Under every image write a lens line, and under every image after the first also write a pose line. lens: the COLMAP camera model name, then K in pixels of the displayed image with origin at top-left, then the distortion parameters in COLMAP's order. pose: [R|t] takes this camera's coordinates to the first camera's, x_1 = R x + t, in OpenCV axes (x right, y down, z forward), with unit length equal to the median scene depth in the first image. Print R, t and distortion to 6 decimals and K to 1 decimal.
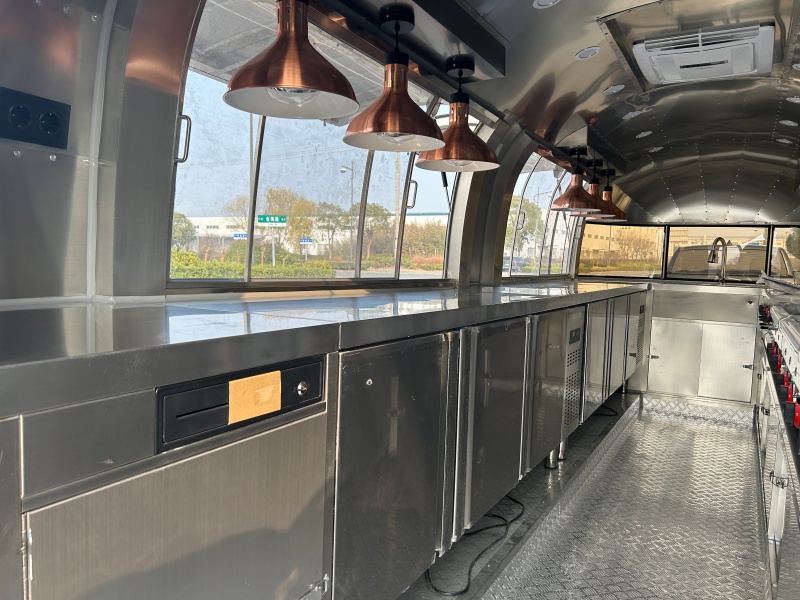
lens RADIAL K [[590.0, 0, 403.2], [0, 590.0, 315.1], [0, 0, 1]] dist [0.067735, -0.099119]
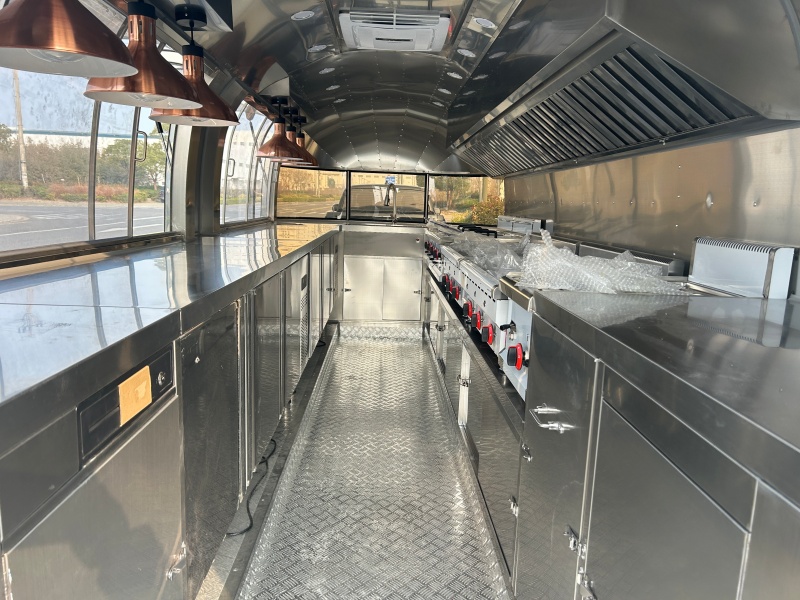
lens RADIAL K [[590.0, 0, 403.2], [0, 590.0, 315.1], [0, 0, 1]] dist [0.067735, -0.099119]
pose [[0.852256, -0.101579, 0.513168, -0.087059], [0.041150, 0.990945, 0.127811, -0.026367], [-0.521504, -0.087811, 0.848718, -0.024067]]
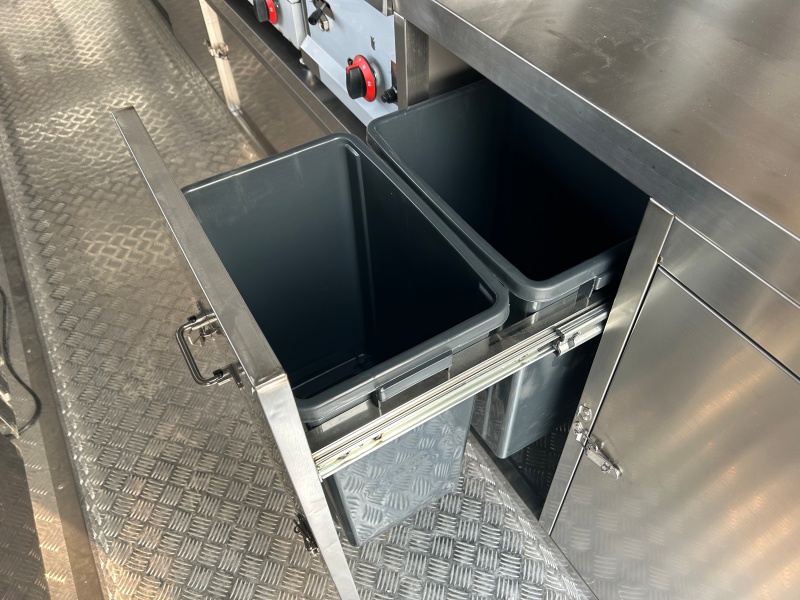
lens RADIAL K [[590.0, 0, 403.2], [0, 590.0, 315.1], [0, 0, 1]] dist [0.067735, -0.099119]
pose [[0.494880, -0.699957, 0.514932, 0.009958], [0.133432, 0.646766, 0.750926, -0.062408], [-0.858656, -0.302910, 0.413468, 0.147490]]
